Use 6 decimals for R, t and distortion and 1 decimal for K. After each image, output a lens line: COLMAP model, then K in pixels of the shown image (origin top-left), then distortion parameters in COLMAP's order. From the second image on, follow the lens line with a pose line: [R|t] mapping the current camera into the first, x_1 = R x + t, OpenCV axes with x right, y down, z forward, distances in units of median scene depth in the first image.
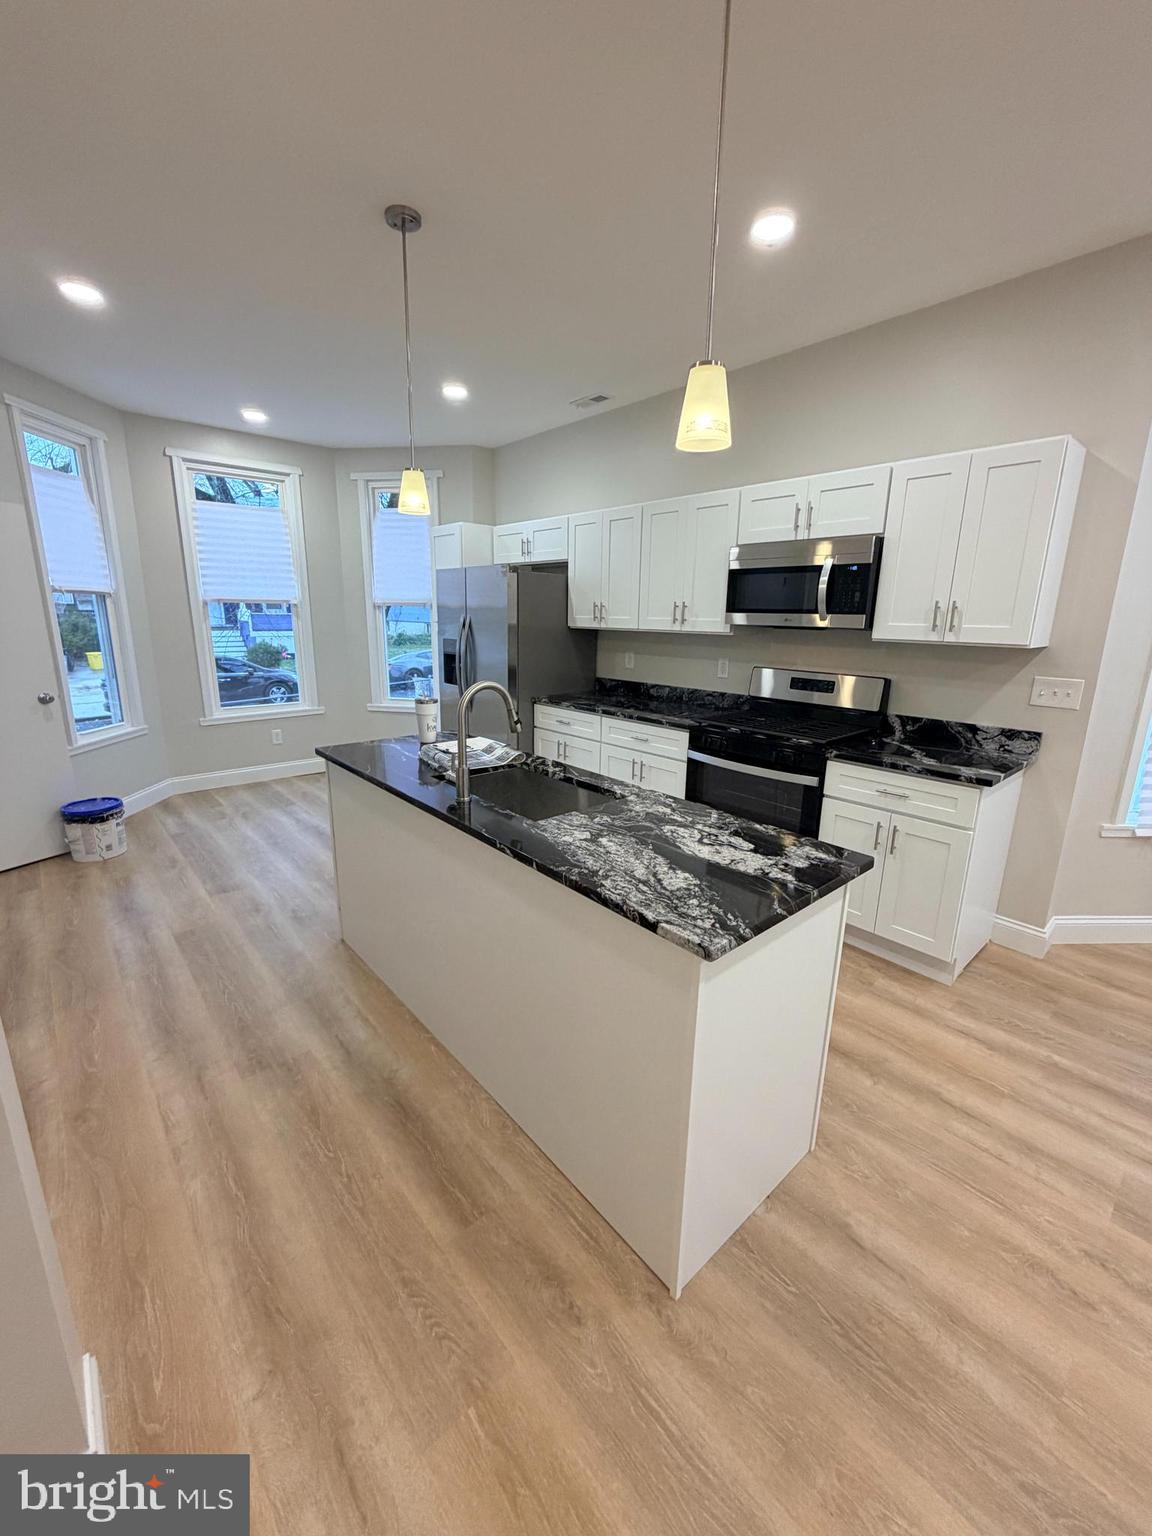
lens RADIAL K [[613.9, 0, 574.8], [0, 613.9, 768.5], [0, 0, 1]] dist [-0.000889, -0.000575]
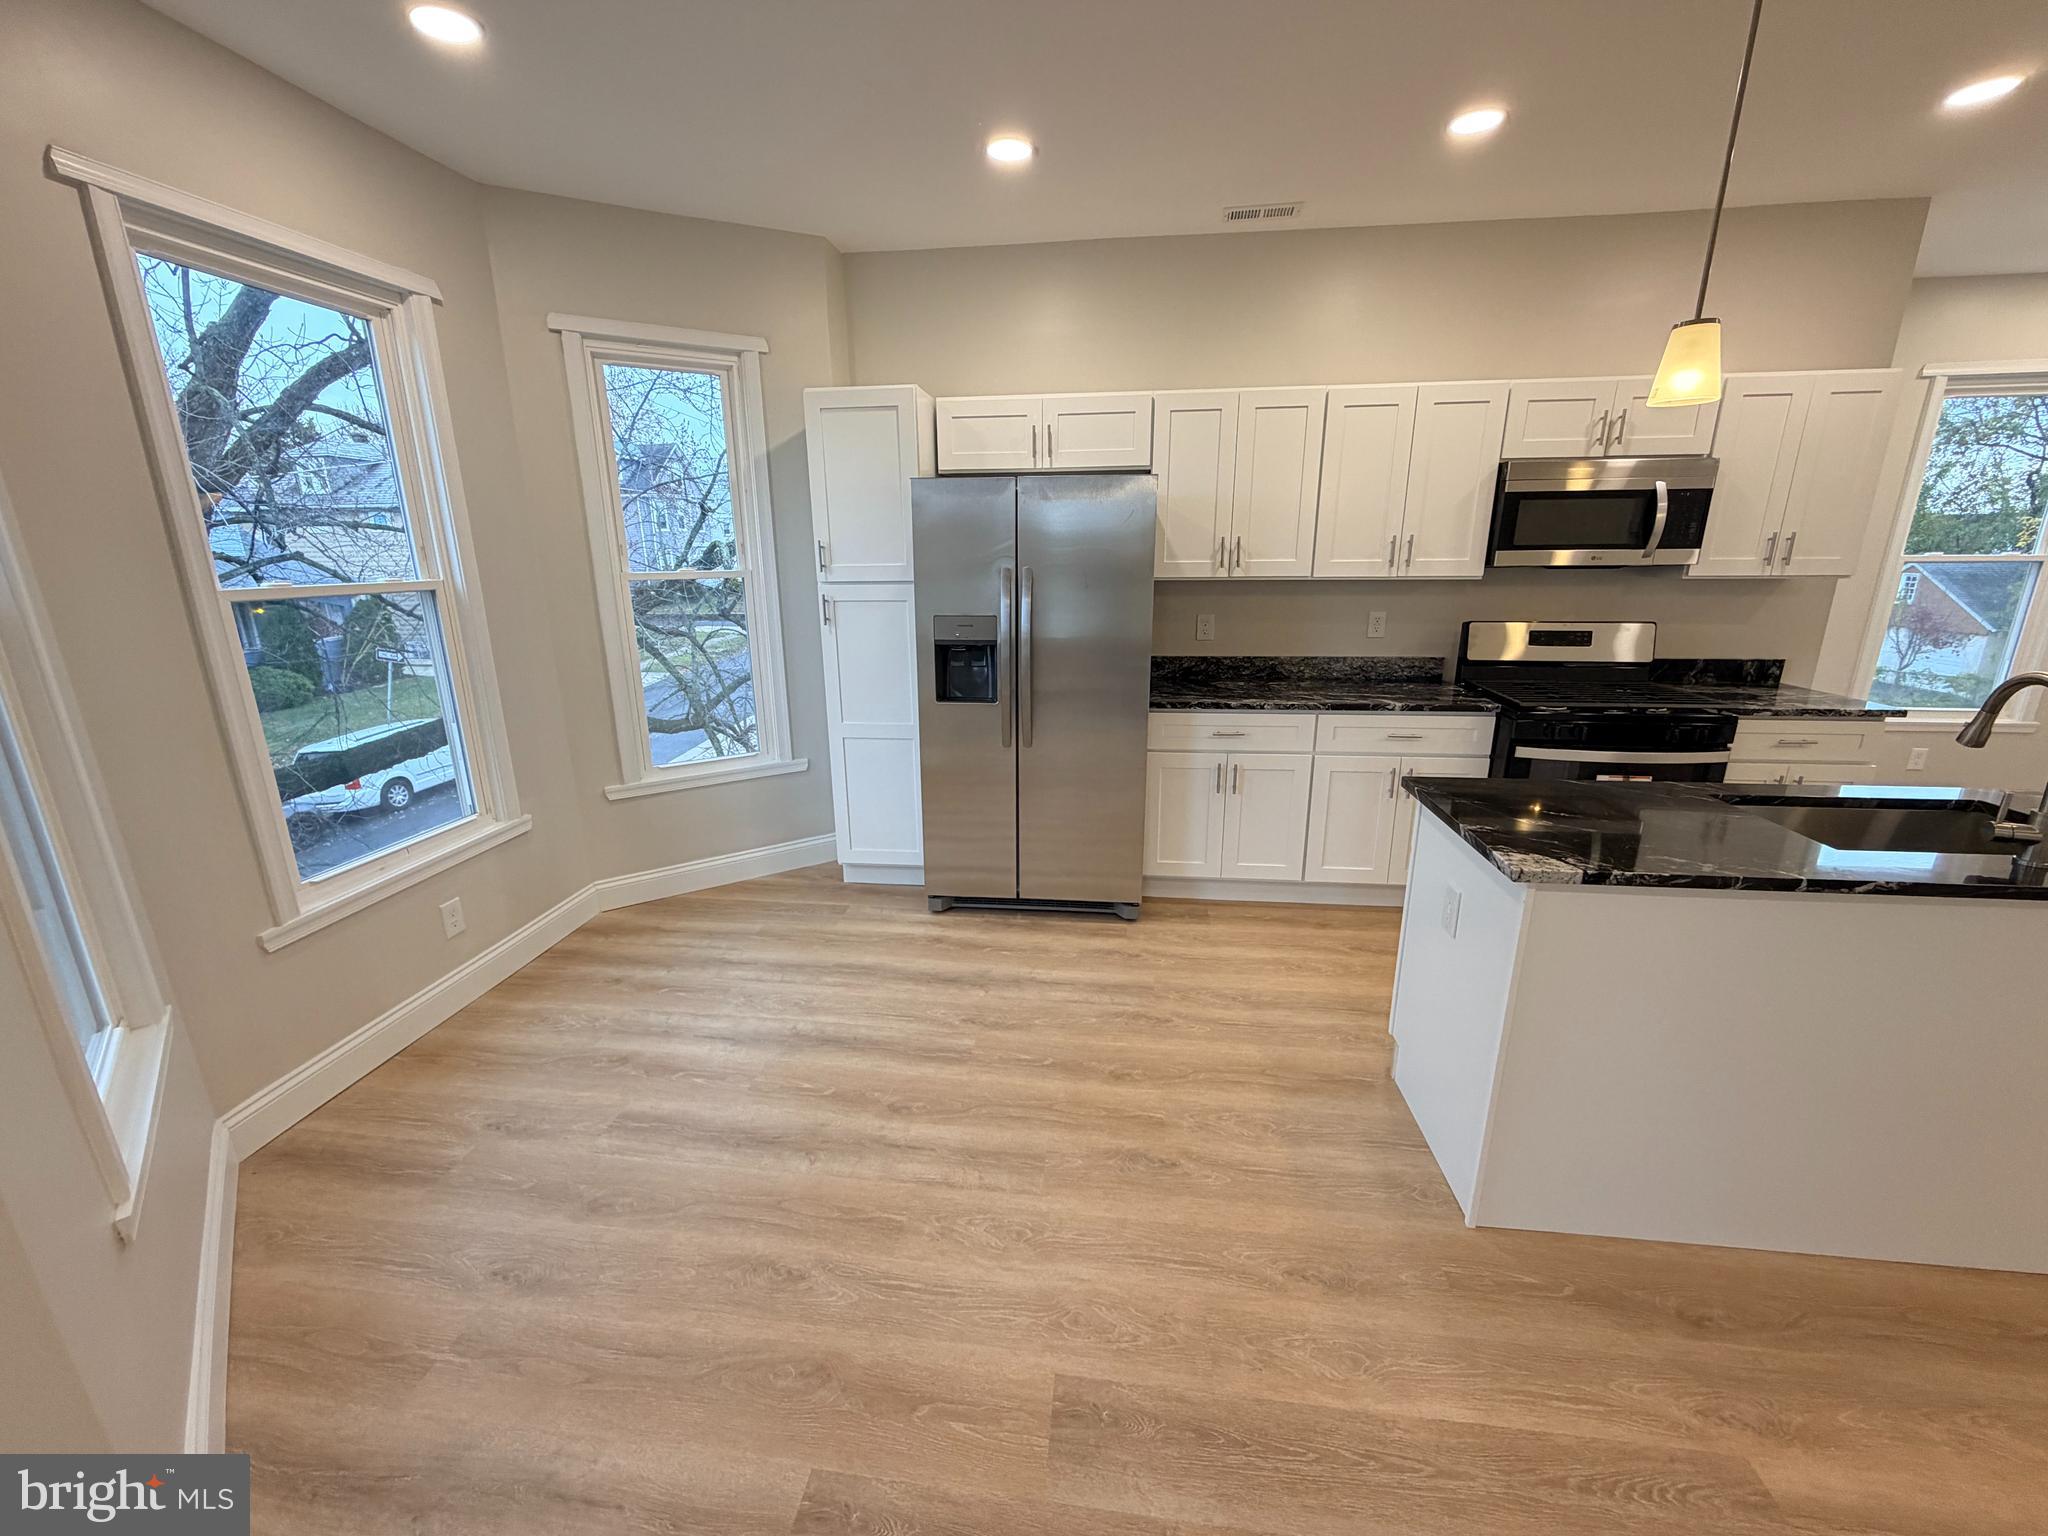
lens RADIAL K [[818.2, 0, 1013.0], [0, 818.2, 767.6], [0, 0, 1]] dist [-0.000521, -0.000622]
pose [[0.748985, -0.207067, 0.629400, -0.892162], [0.184663, 0.977511, 0.101844, -0.210678], [-0.636334, 0.039947, 0.770379, 0.637560]]
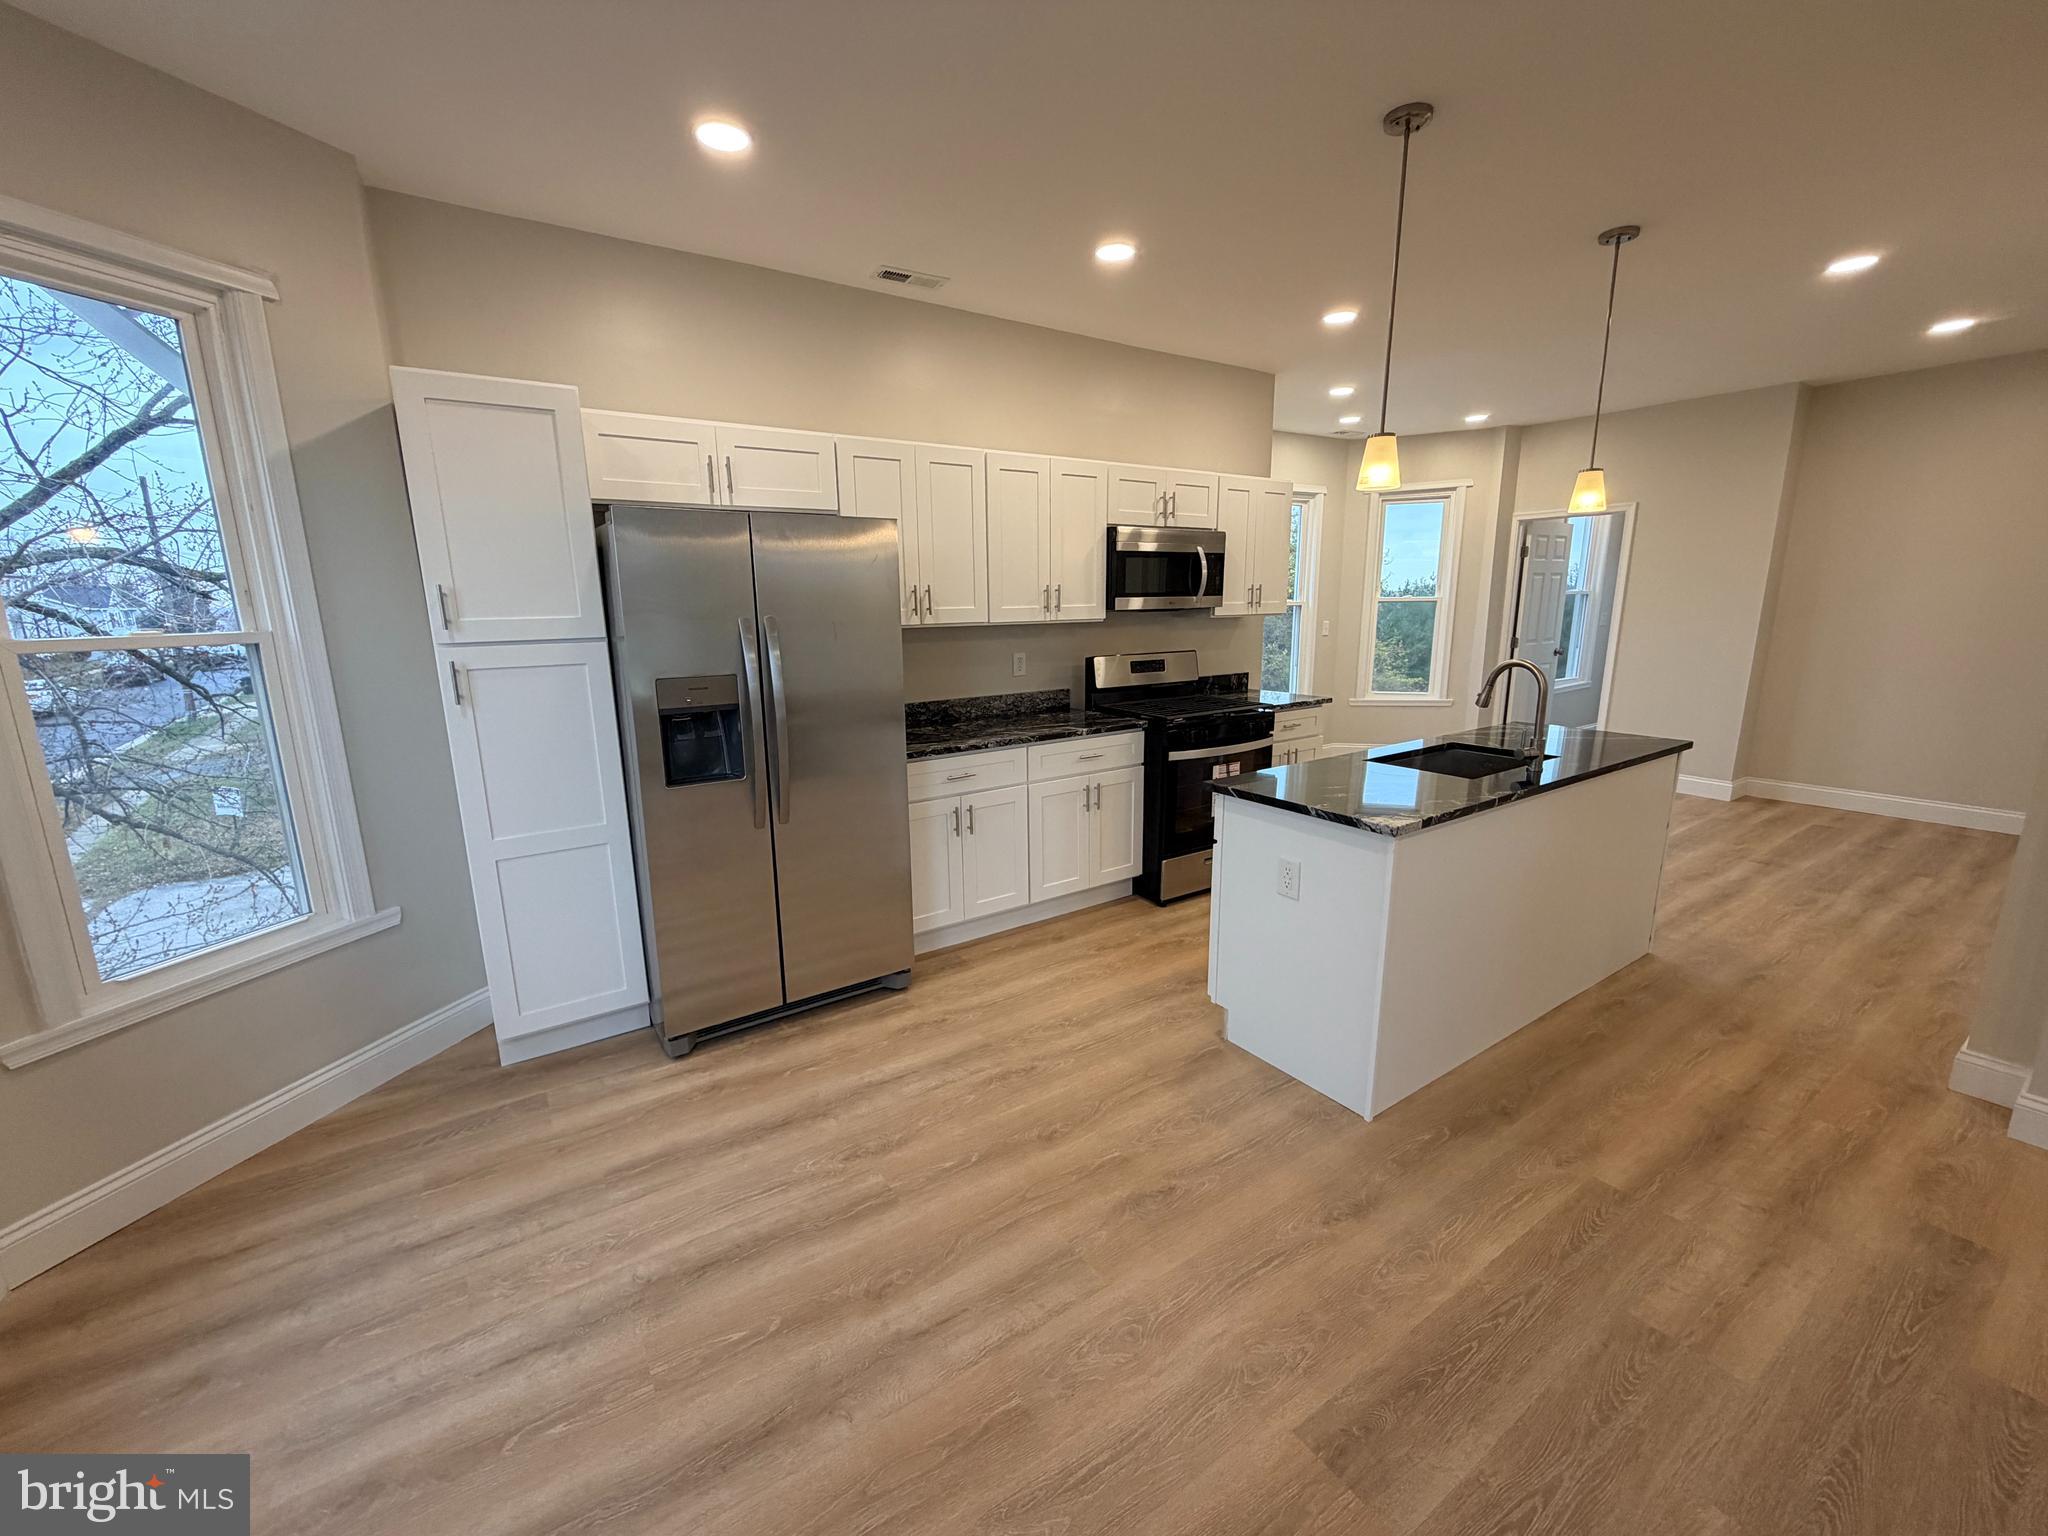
lens RADIAL K [[818.6, 0, 1019.9], [0, 818.6, 767.5], [0, 0, 1]] dist [-0.000889, -0.000575]
pose [[0.133457, -0.229595, 0.964093, -1.023912], [0.249687, 0.949205, 0.191486, -0.289144], [-0.959086, 0.215166, 0.184005, 0.994333]]
